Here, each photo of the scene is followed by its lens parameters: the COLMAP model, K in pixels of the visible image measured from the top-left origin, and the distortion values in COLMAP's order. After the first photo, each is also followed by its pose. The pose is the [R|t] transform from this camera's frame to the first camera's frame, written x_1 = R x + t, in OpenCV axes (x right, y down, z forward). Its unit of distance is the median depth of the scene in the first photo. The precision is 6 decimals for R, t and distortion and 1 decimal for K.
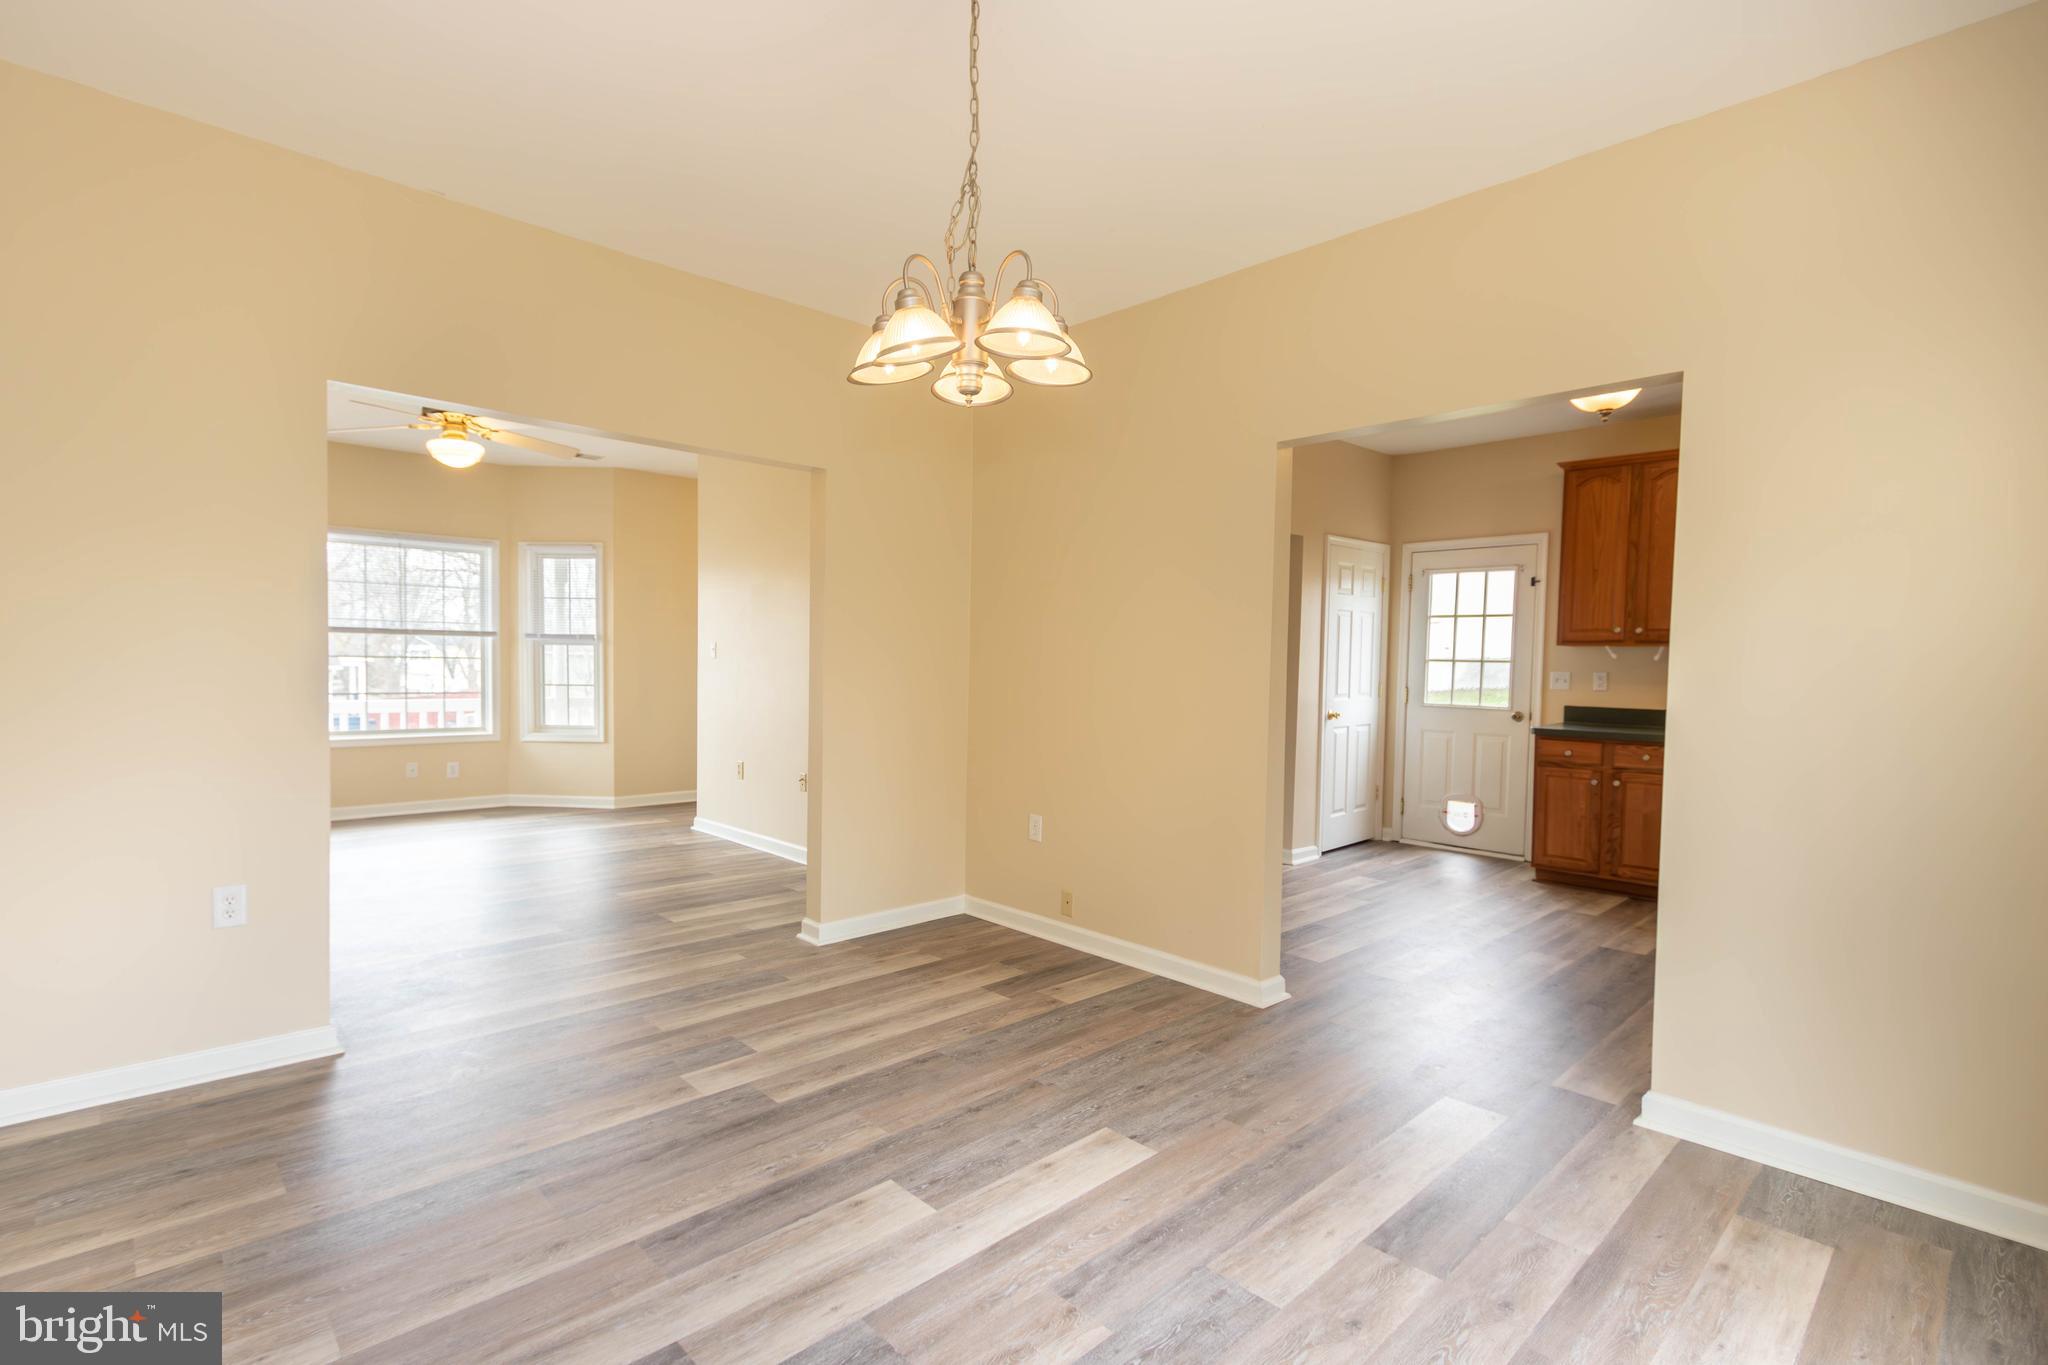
lens RADIAL K [[966.3, 0, 1024.0], [0, 966.3, 682.5], [0, 0, 1]] dist [-0.000608, -0.000434]
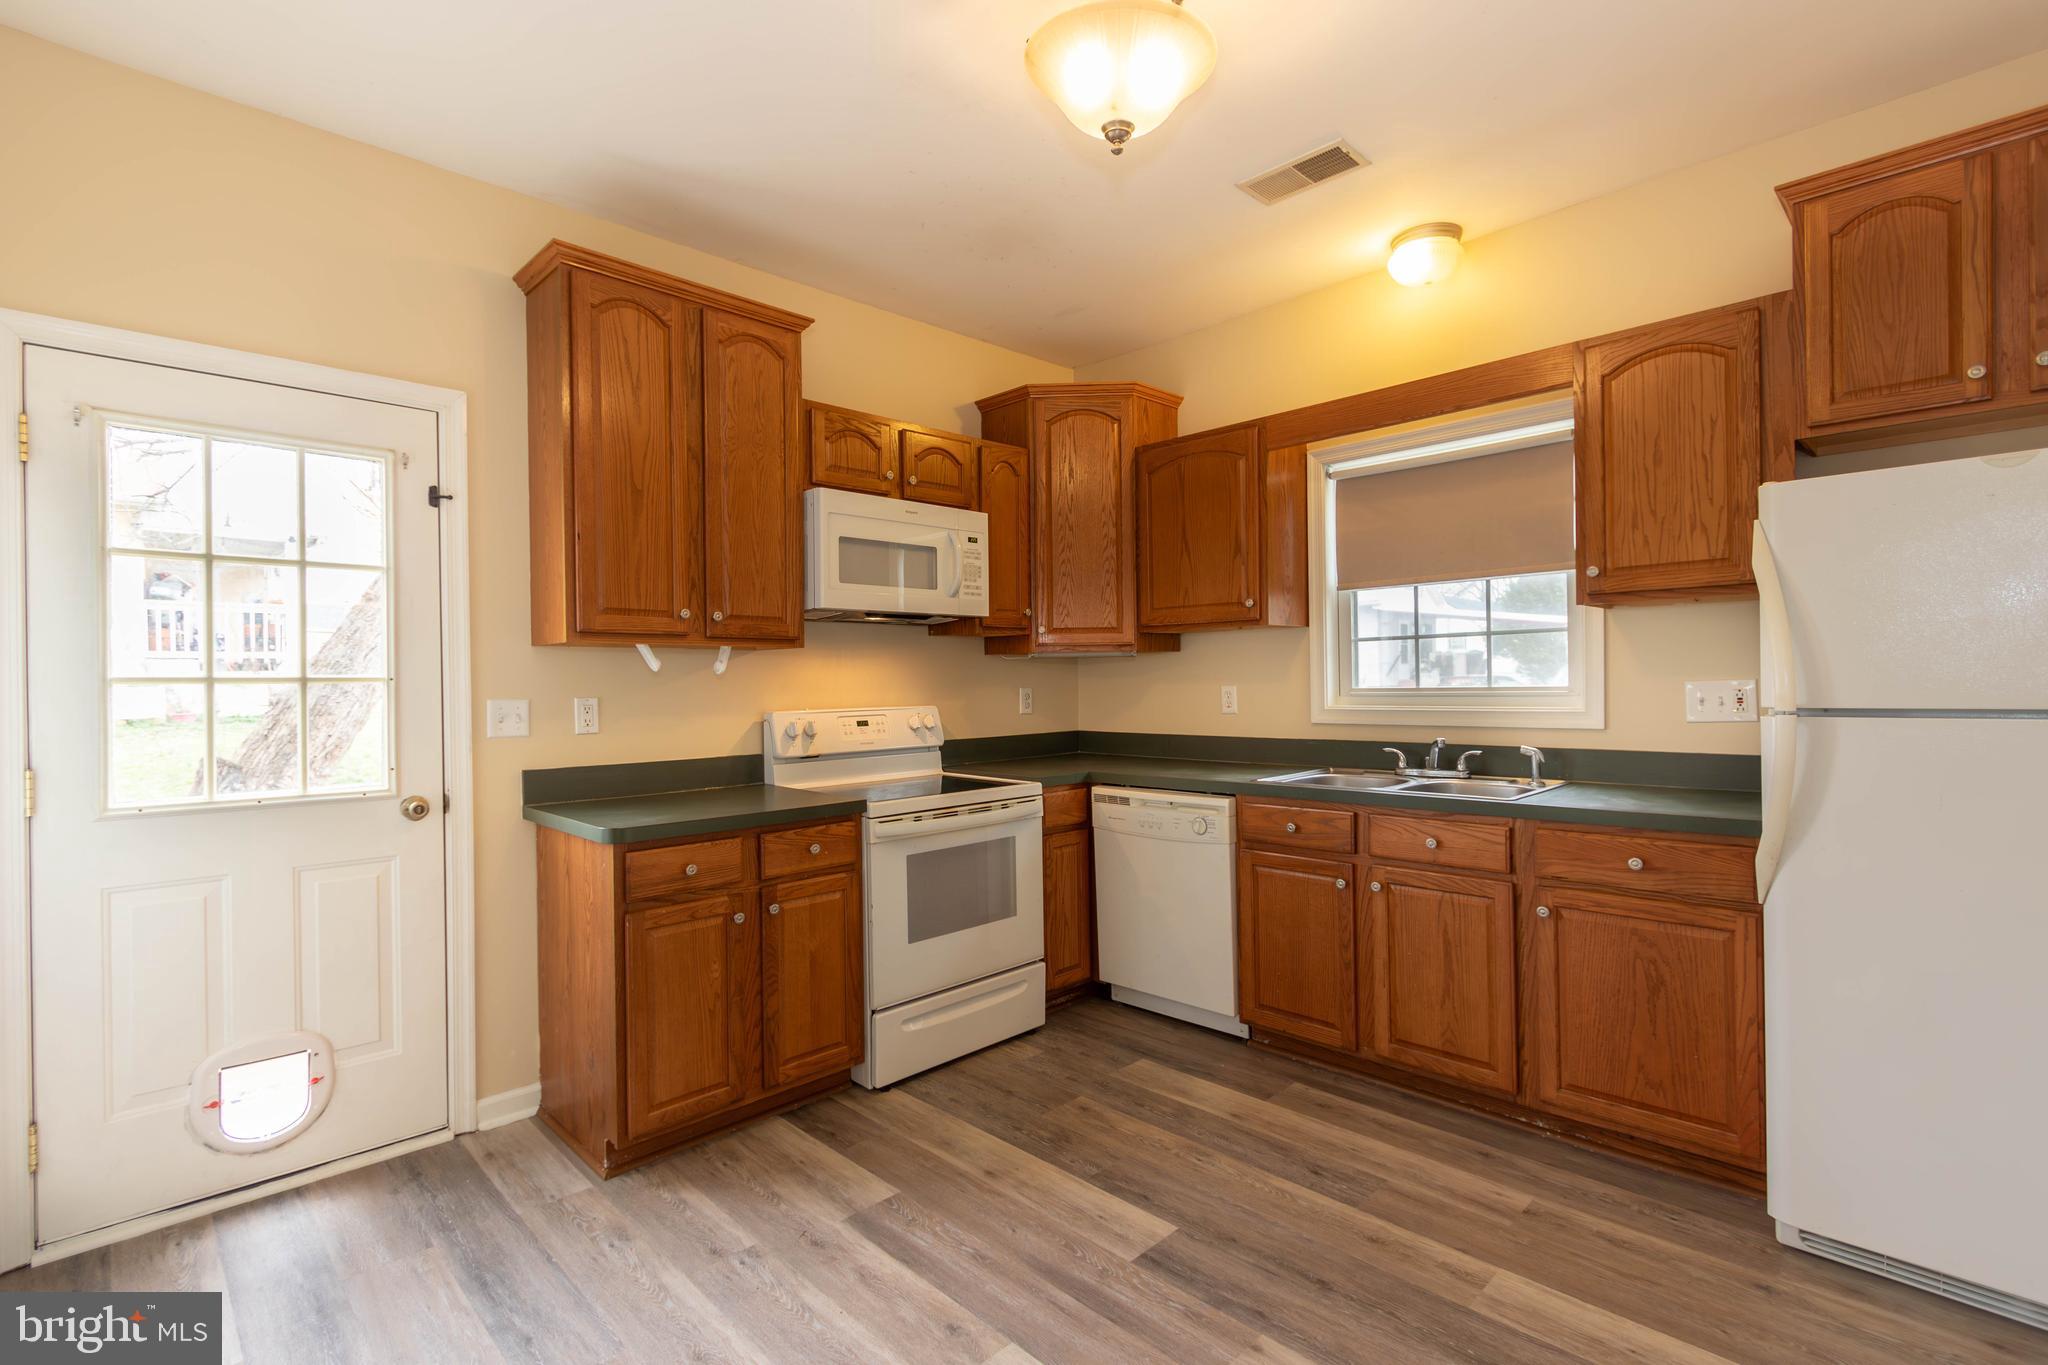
lens RADIAL K [[938.6, 0, 1029.7], [0, 938.6, 686.3], [0, 0, 1]] dist [0.002405, -0.000666]
pose [[-0.008757, -0.022551, 0.999707, 0.197715], [0.040943, 0.998899, 0.022891, -0.034433], [-0.999123, 0.041131, -0.007824, 1.488416]]
